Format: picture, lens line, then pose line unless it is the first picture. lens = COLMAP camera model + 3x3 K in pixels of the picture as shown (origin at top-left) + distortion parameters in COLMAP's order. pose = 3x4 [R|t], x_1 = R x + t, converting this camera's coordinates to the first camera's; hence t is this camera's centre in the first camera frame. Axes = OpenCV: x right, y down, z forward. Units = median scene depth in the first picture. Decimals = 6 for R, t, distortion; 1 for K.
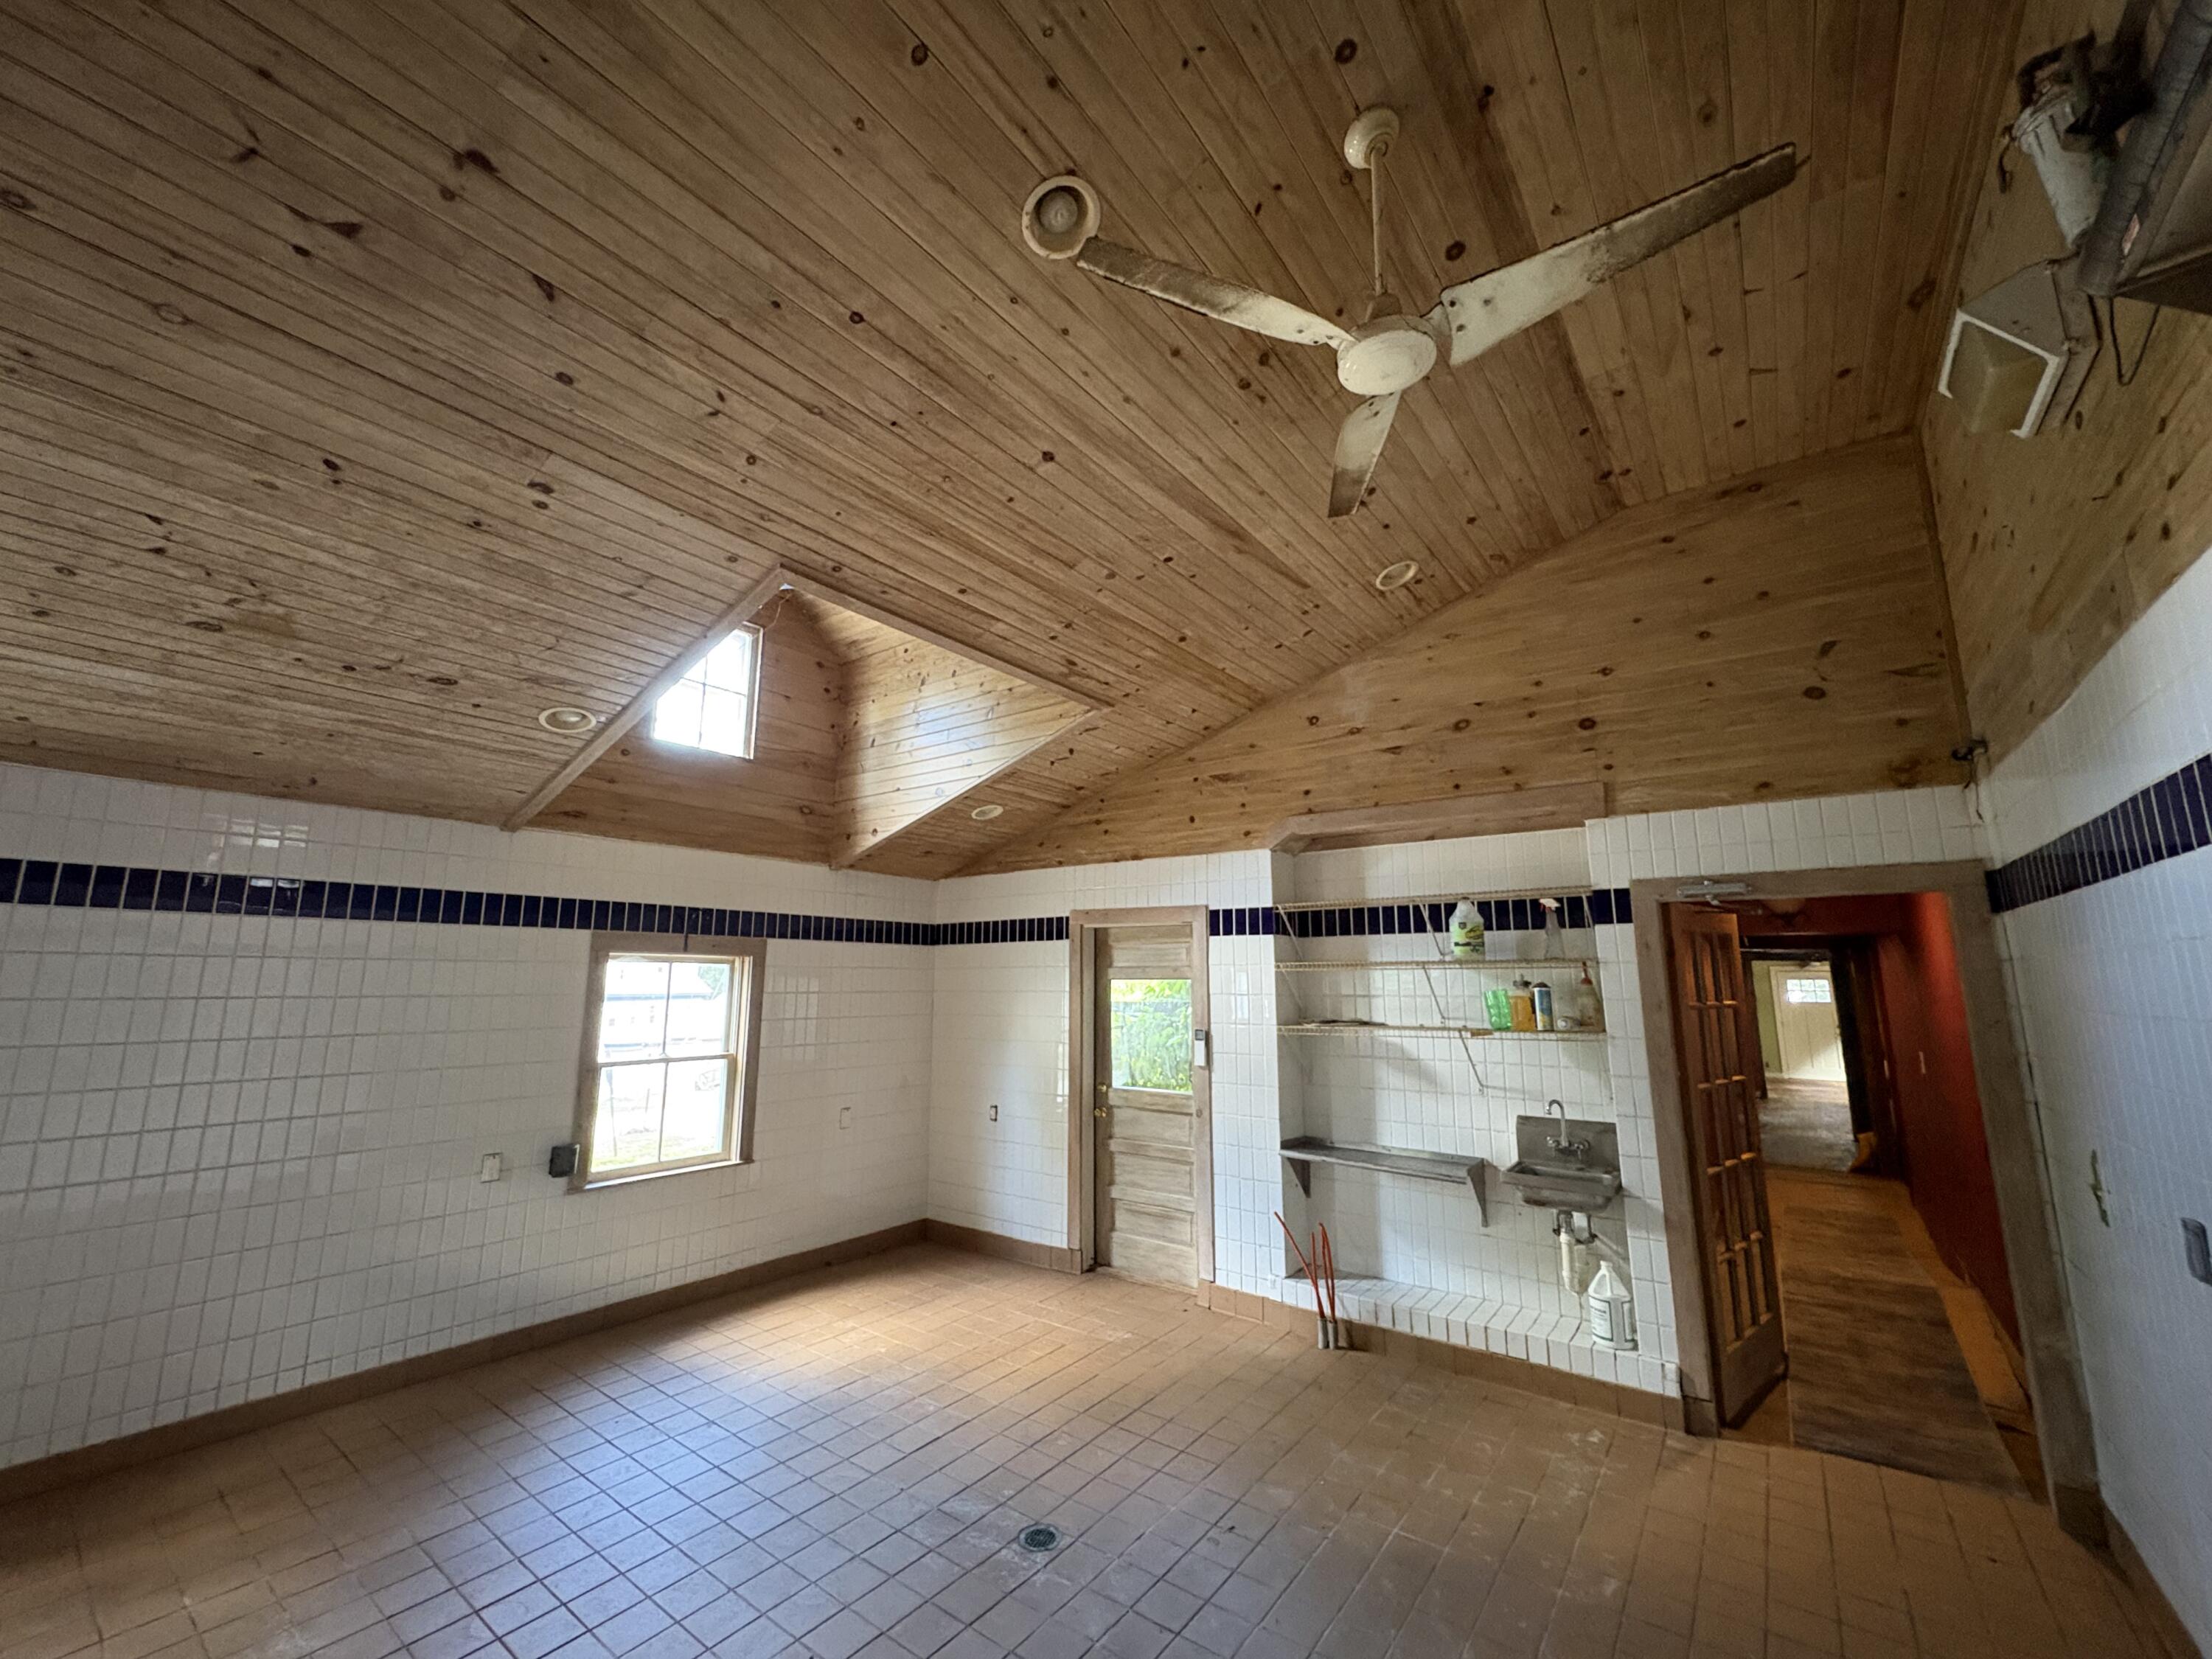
lens RADIAL K [[880.7, 0, 1102.6], [0, 880.7, 828.6], [0, 0, 1]] dist [0.000067, 0.000538]
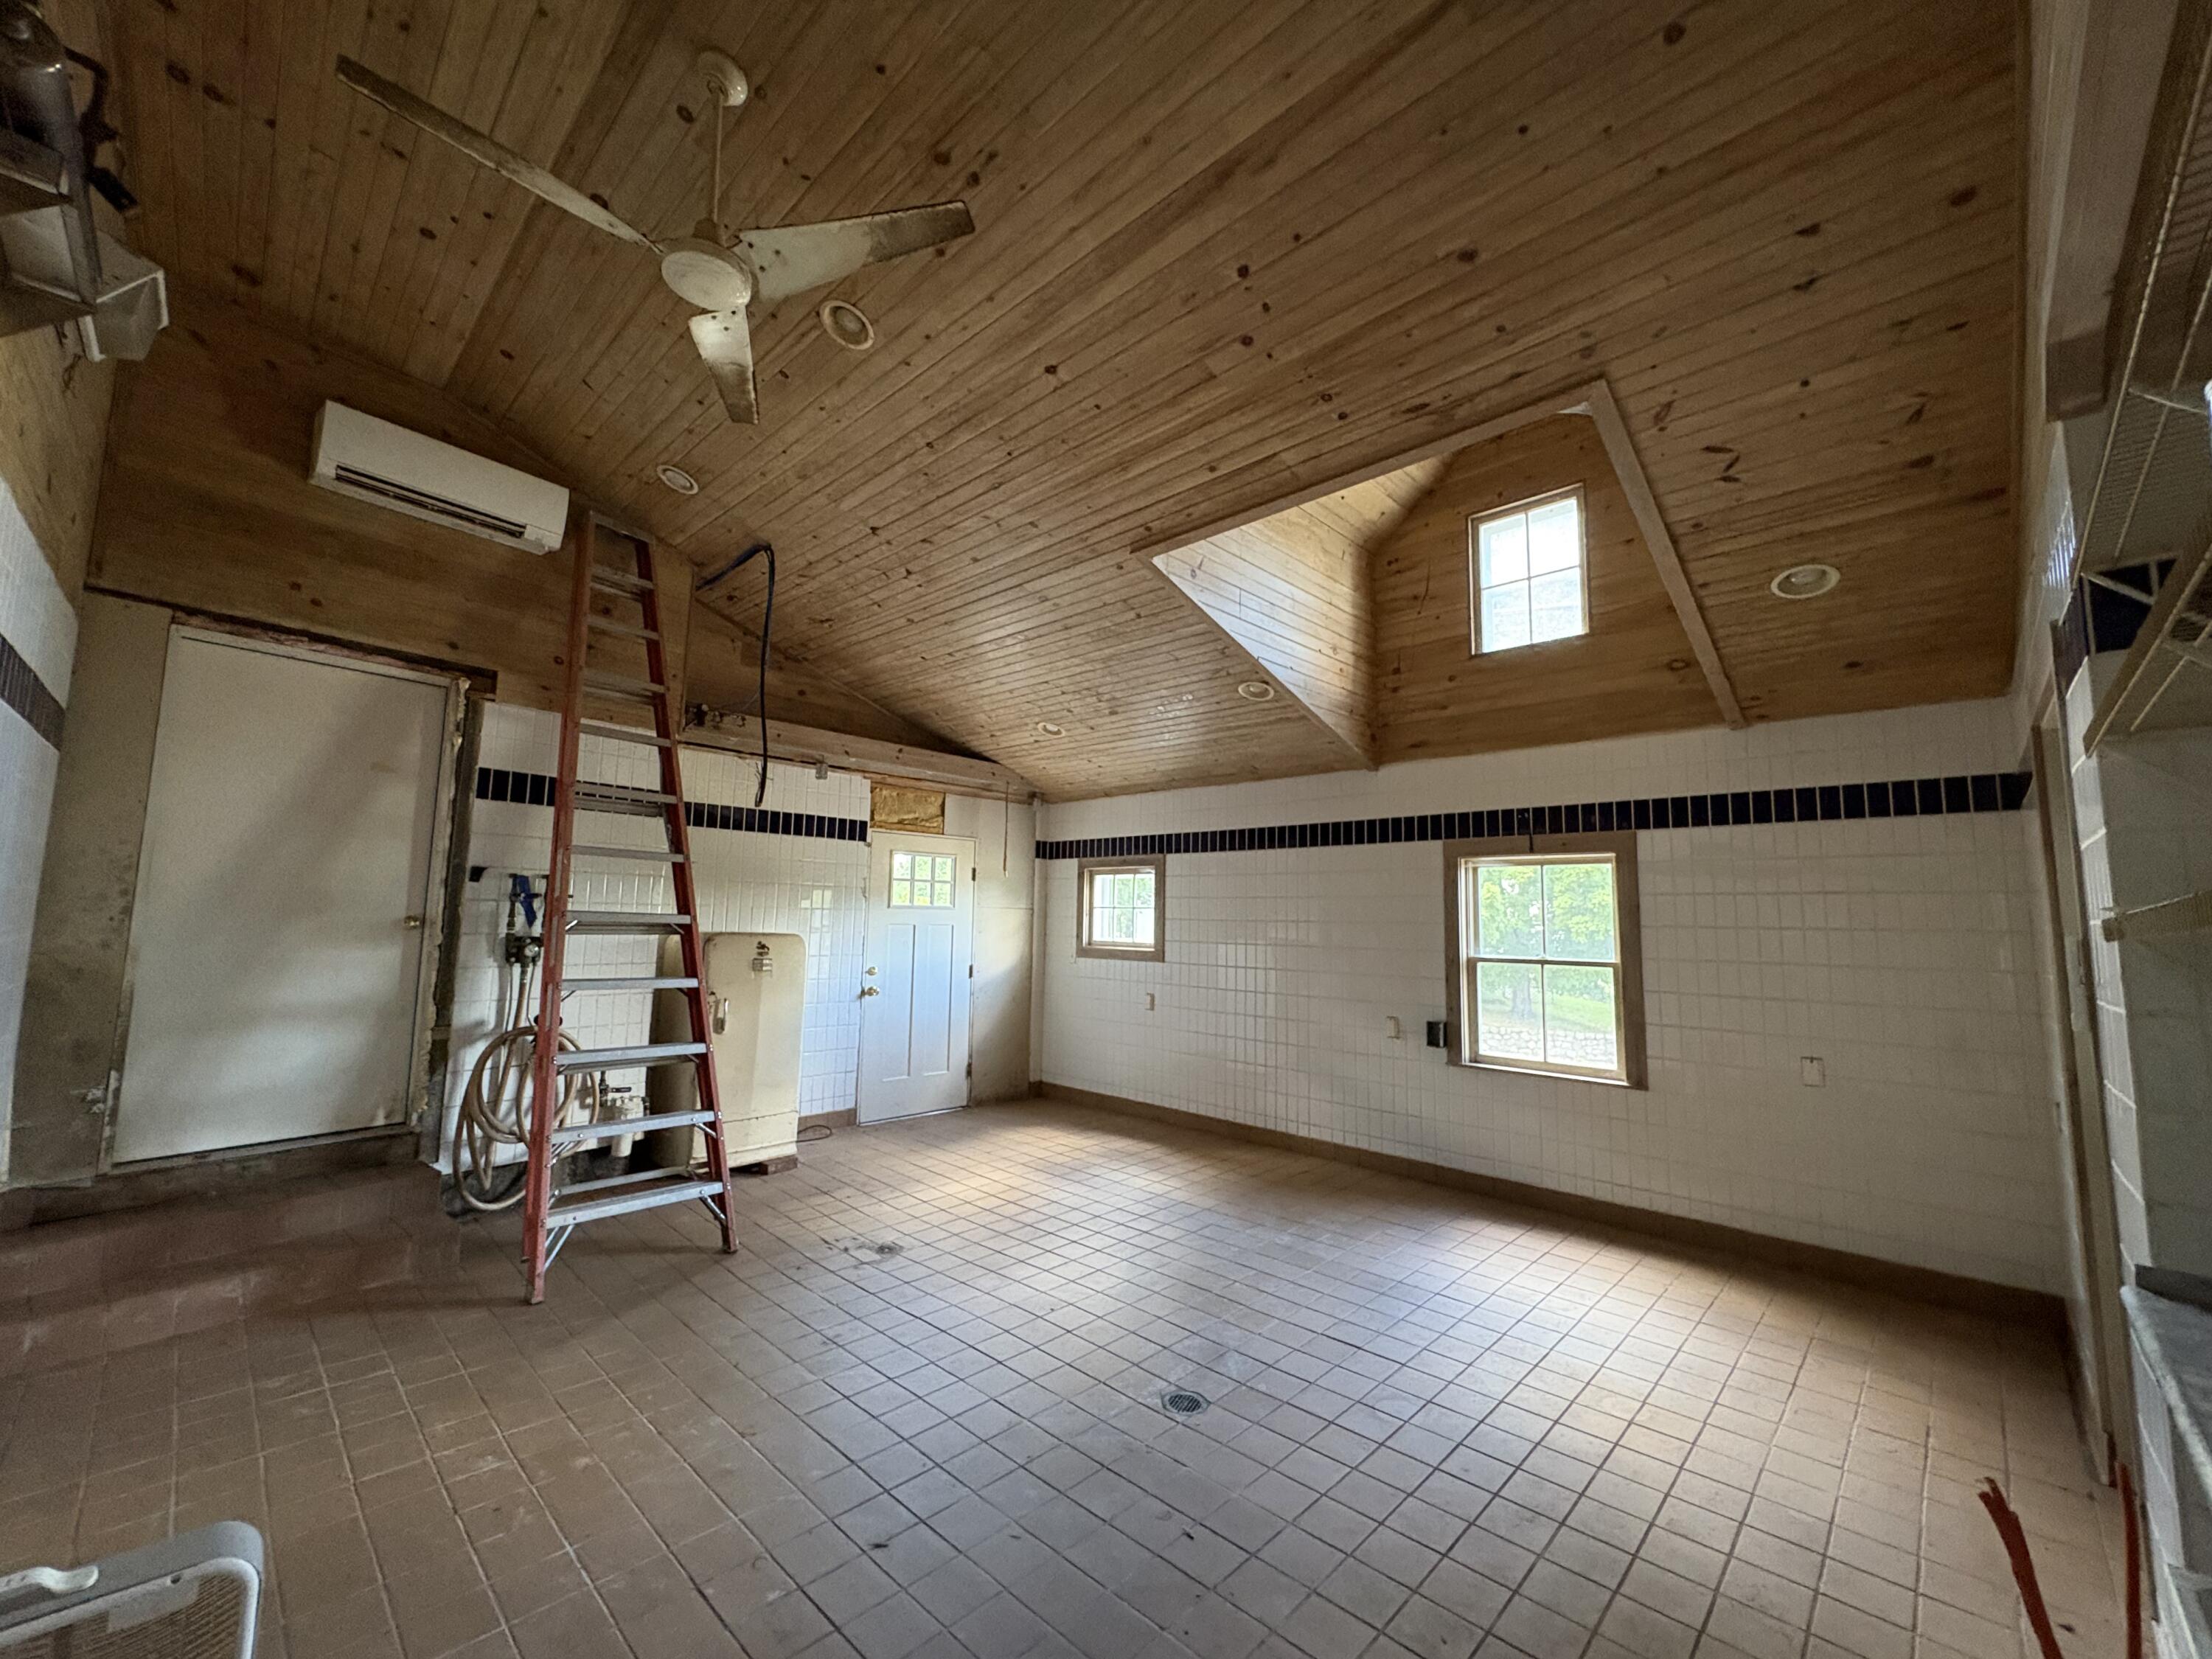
lens RADIAL K [[880.7, 0, 1103.1], [0, 880.7, 828.4], [0, 0, 1]] dist [0.000067, 0.000538]
pose [[-0.124694, -0.112372, -0.985811, 0.631747], [0.151485, 0.979761, -0.130844, 0.192411], [0.980563, -0.165651, -0.105148, 0.726926]]
